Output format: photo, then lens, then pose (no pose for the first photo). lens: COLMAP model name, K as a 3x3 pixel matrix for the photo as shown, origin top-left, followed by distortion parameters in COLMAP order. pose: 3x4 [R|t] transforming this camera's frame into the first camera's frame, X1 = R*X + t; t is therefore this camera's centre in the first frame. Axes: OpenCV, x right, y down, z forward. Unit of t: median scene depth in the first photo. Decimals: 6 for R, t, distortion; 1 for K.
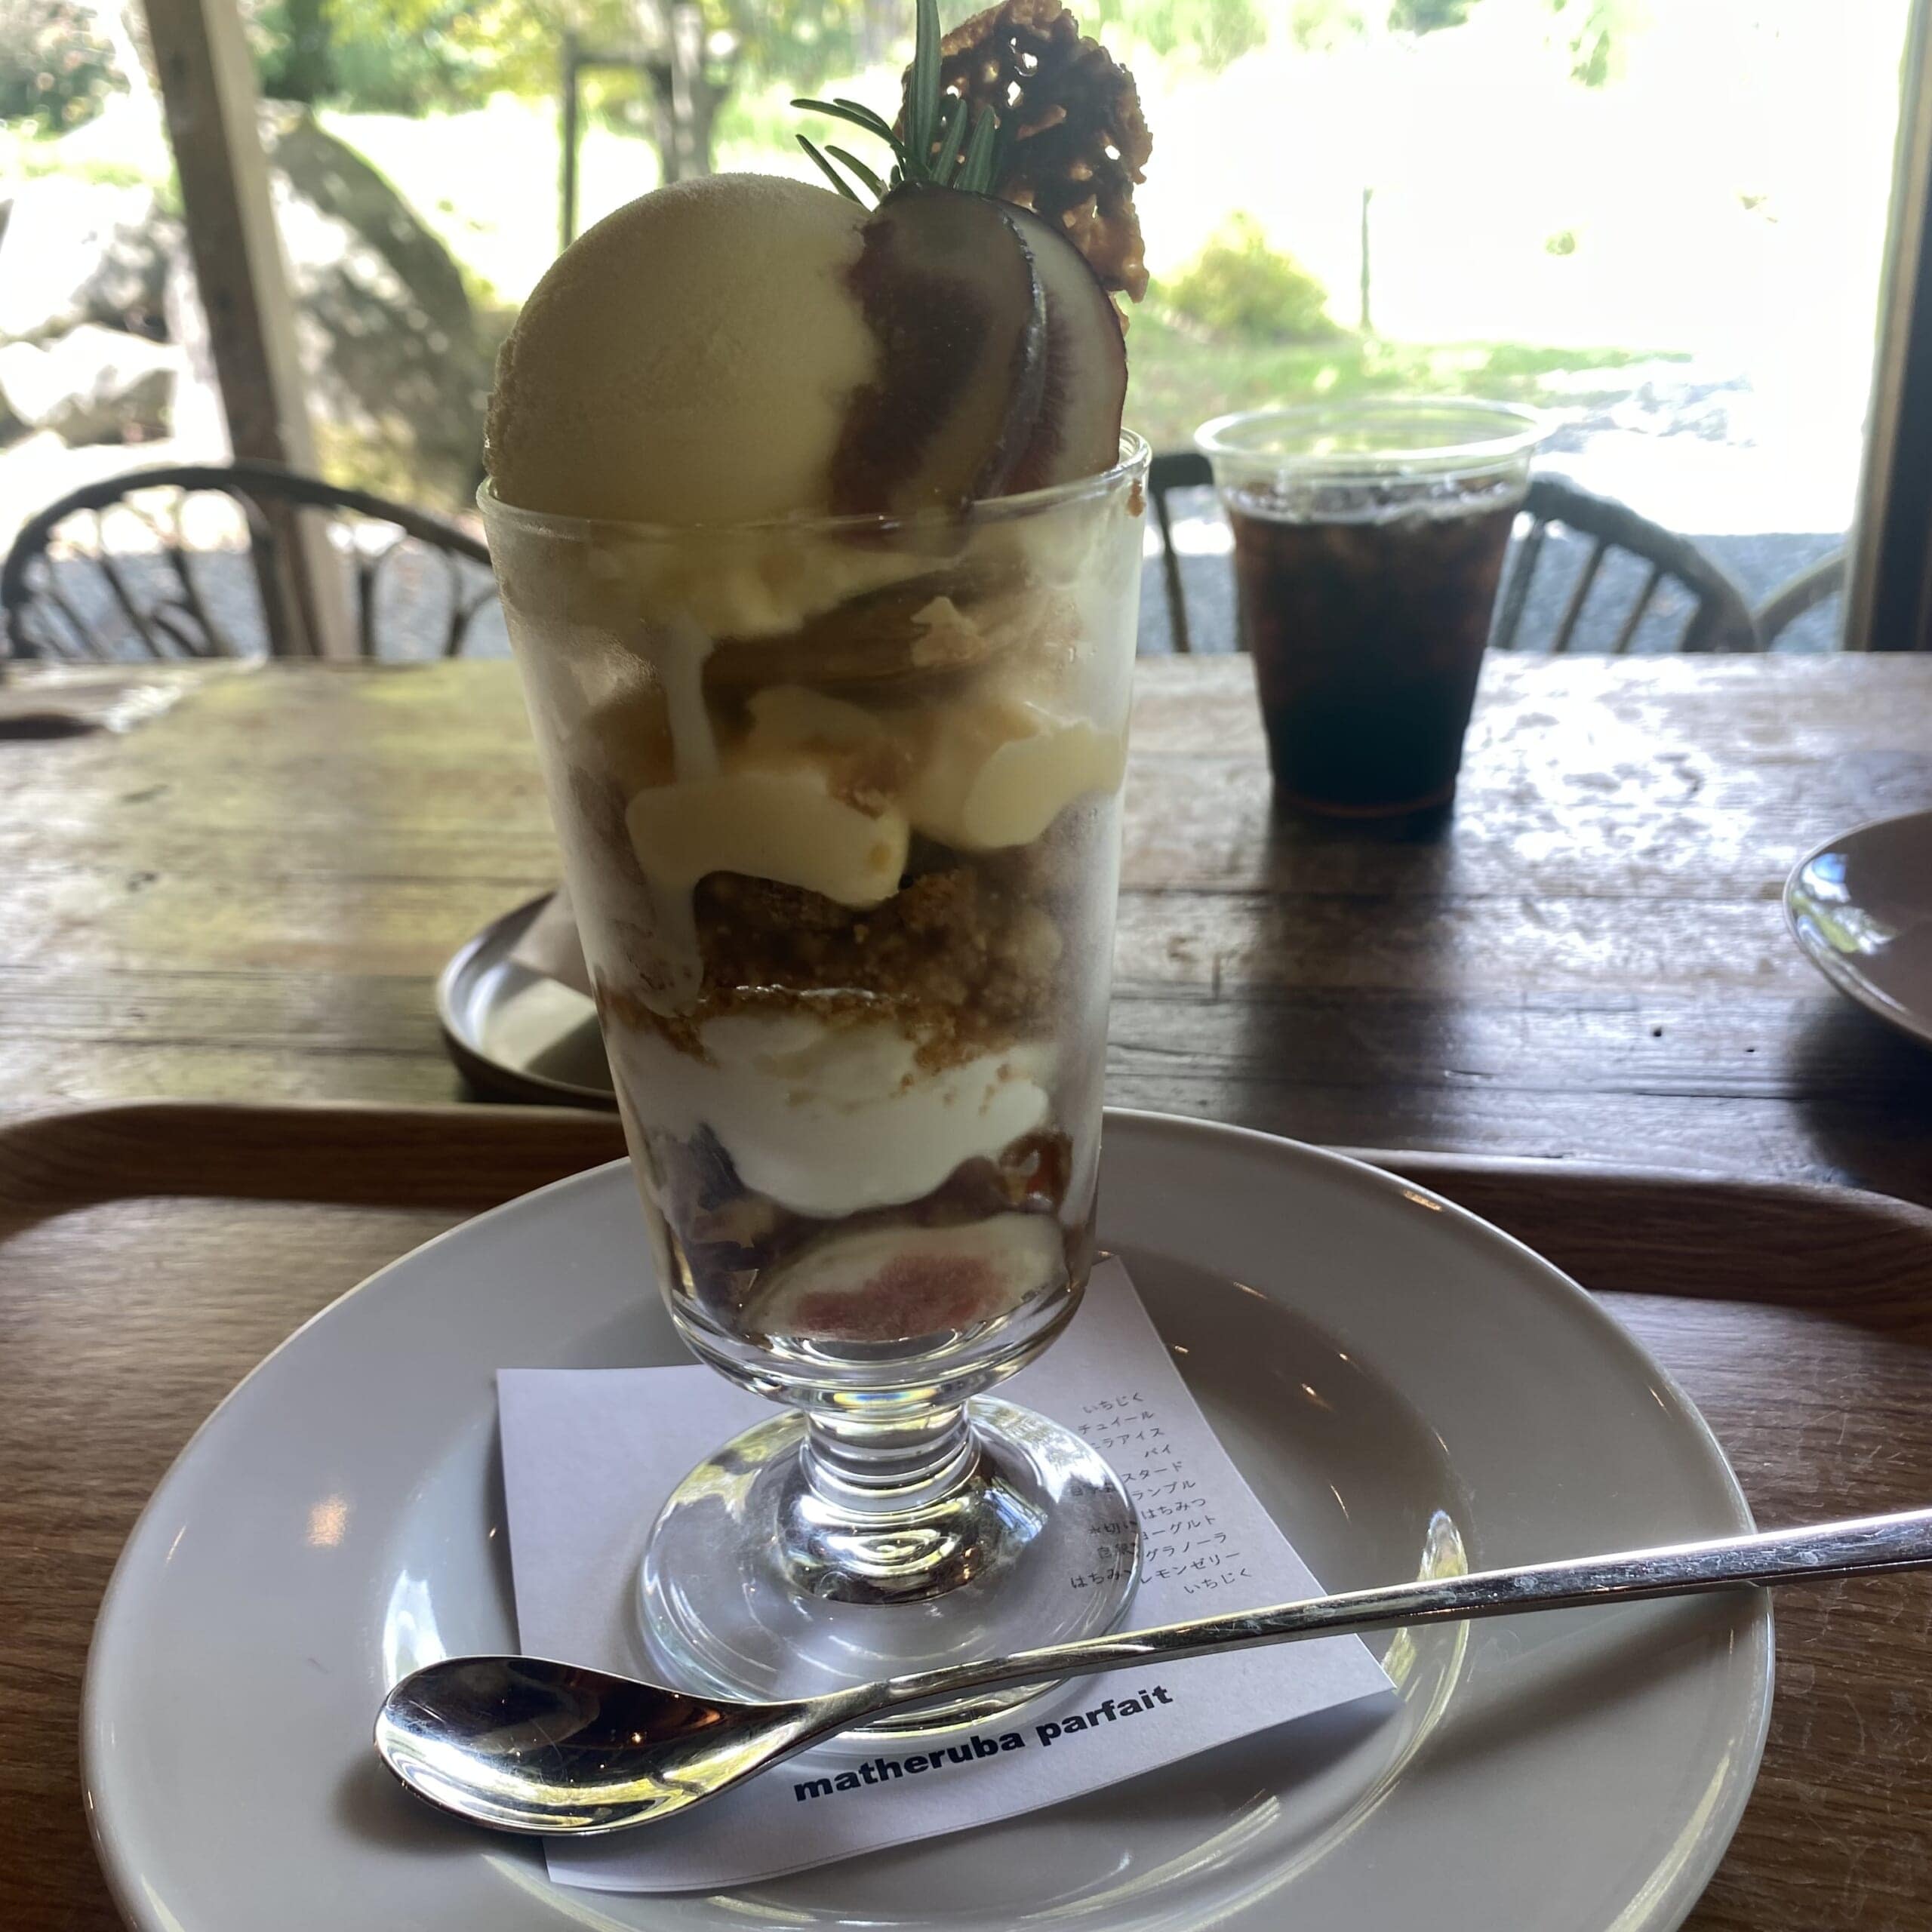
lens RADIAL K [[1922.3, 0, 959.4], [0, 1922.3, 969.1], [0, 0, 1]] dist [-0.016291, -0.021330]
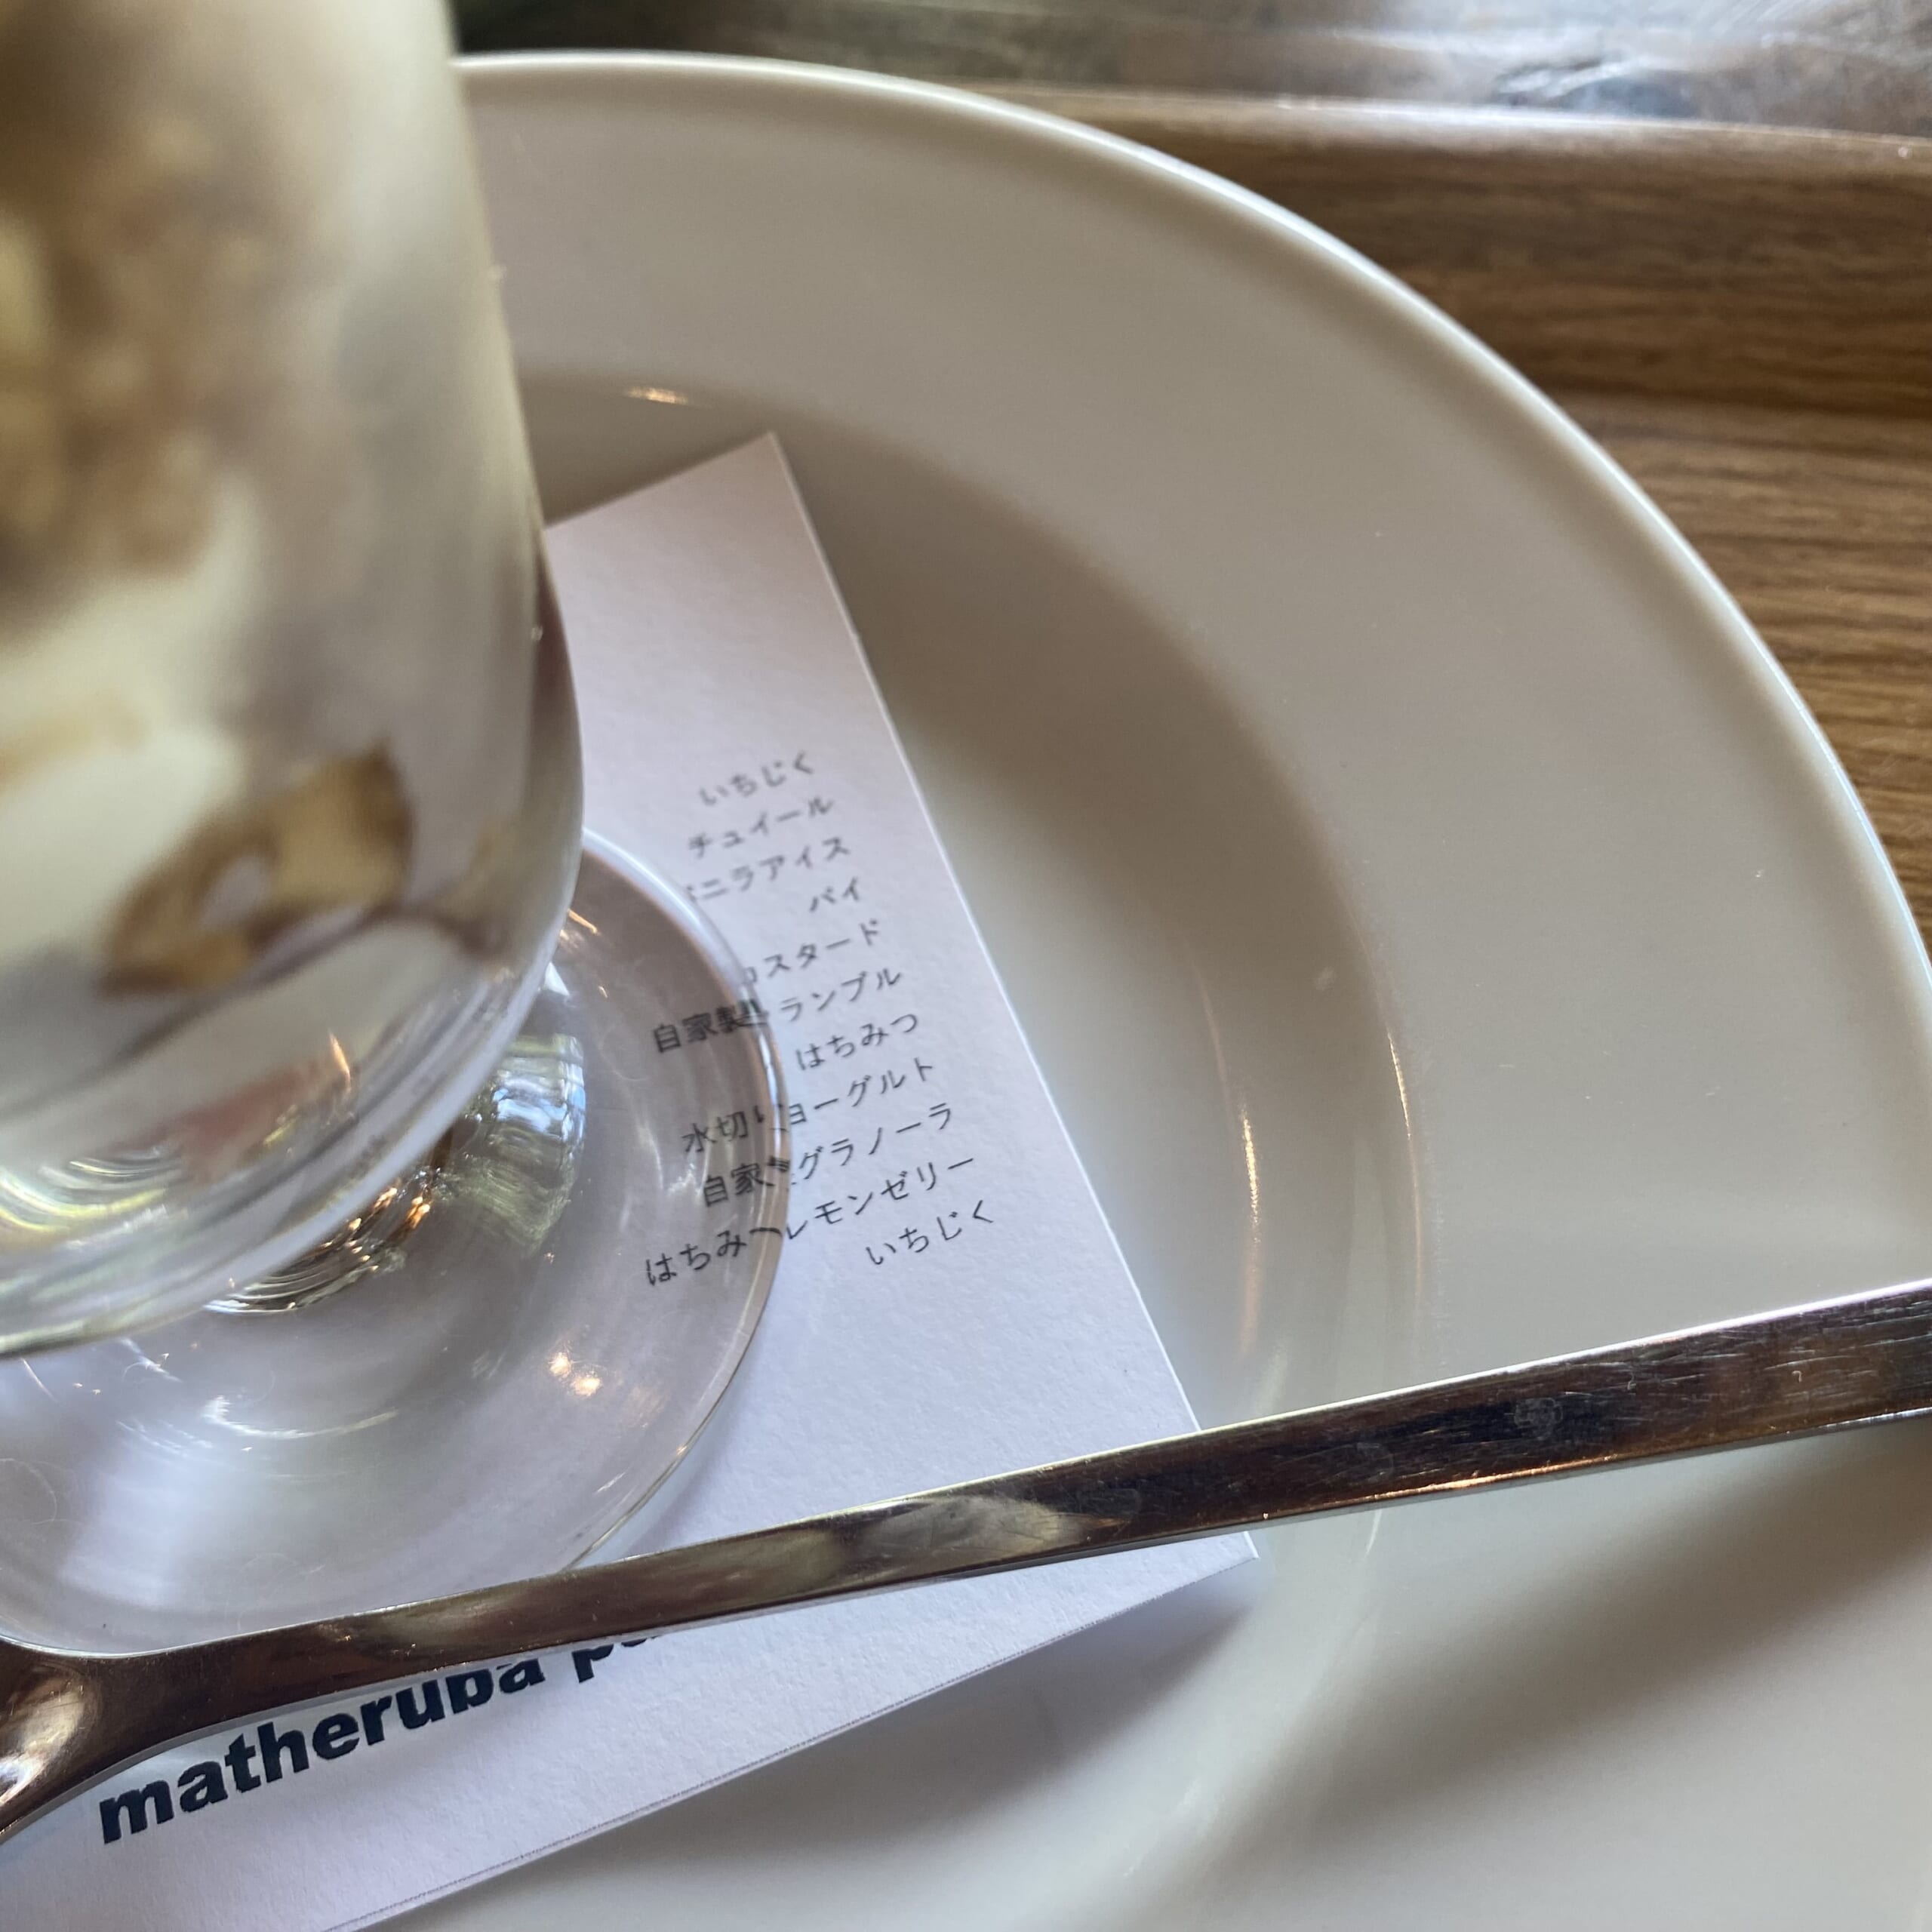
lens RADIAL K [[1884.9, 0, 916.0], [0, 1884.9, 965.3], [0, 0, 1]] dist [0.007287, 0.007943]
pose [[0.997463, -0.060761, 0.037084, 0.114925], [0.025276, 0.789332, 0.613446, -0.058193], [-0.066545, -0.610953, 0.788865, 0.628354]]
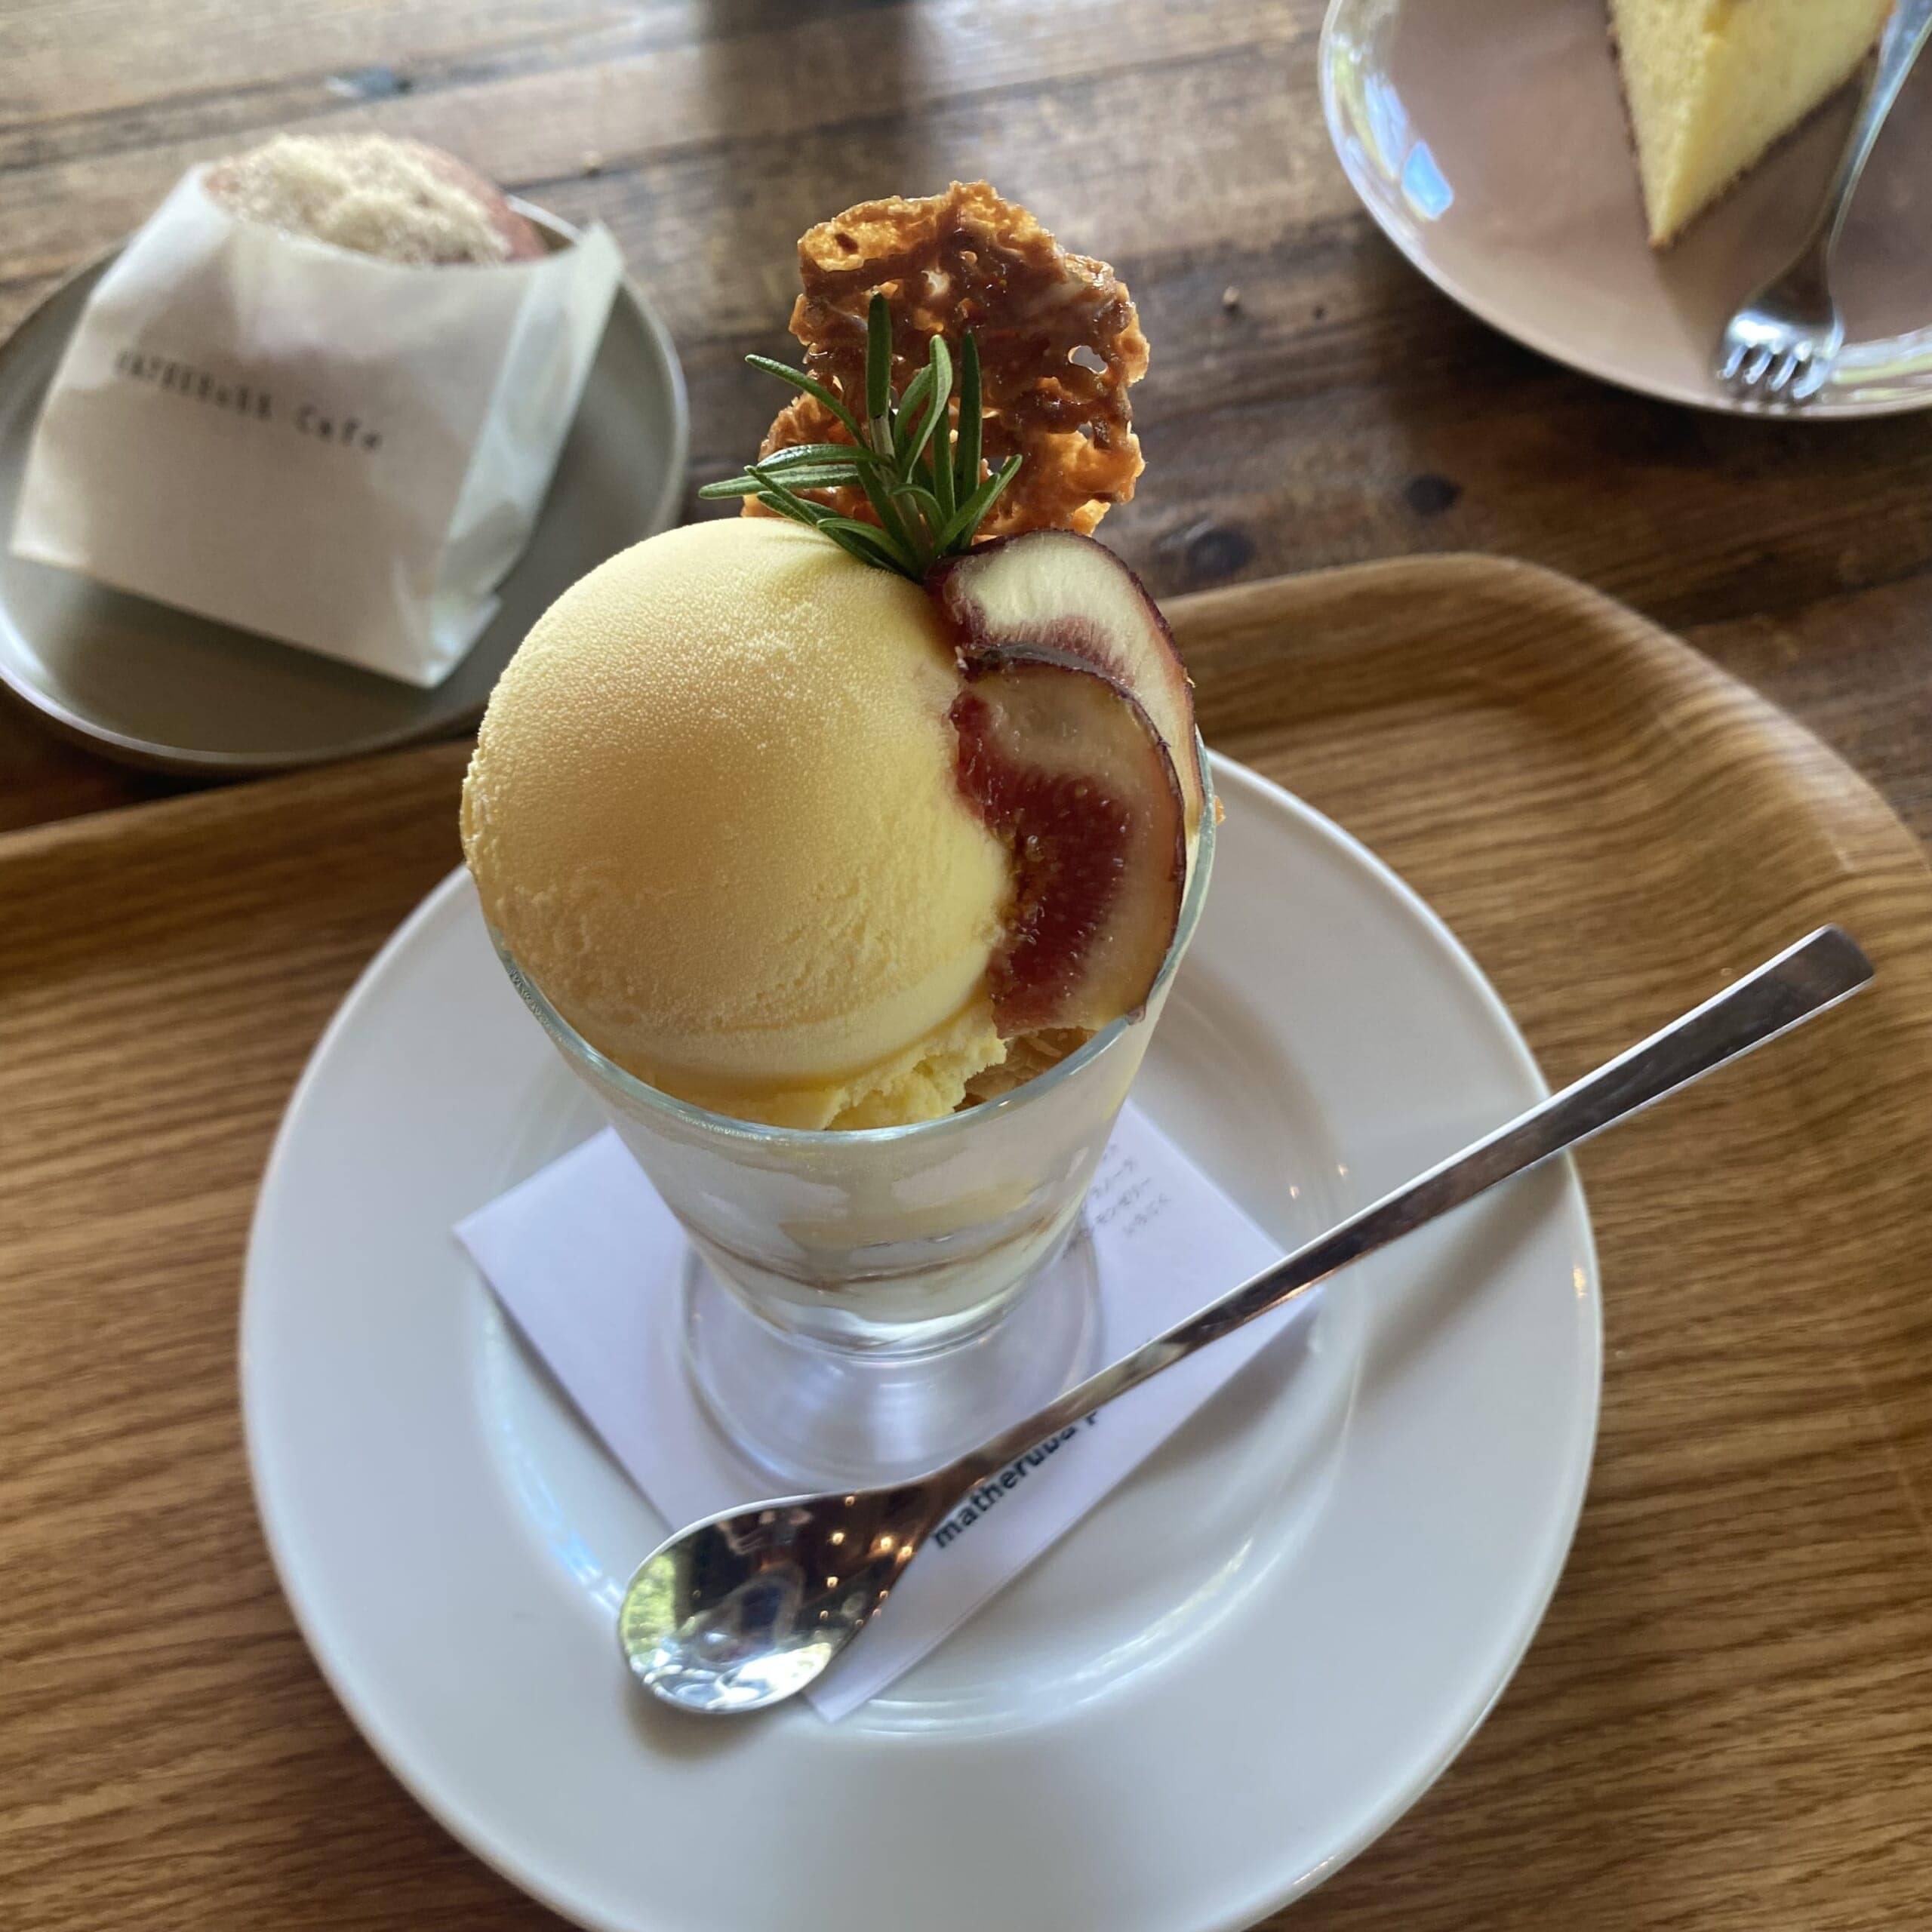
lens RADIAL K [[1884.9, 0, 972.6], [0, 1884.9, 957.0], [0, 0, 1]] dist [0.005571, -0.009723]
pose [[0.907124, -0.348638, 0.235748, -0.197935], [0.133510, 0.769603, 0.624409, -0.587668], [-0.399125, -0.534942, 0.744672, 0.216706]]
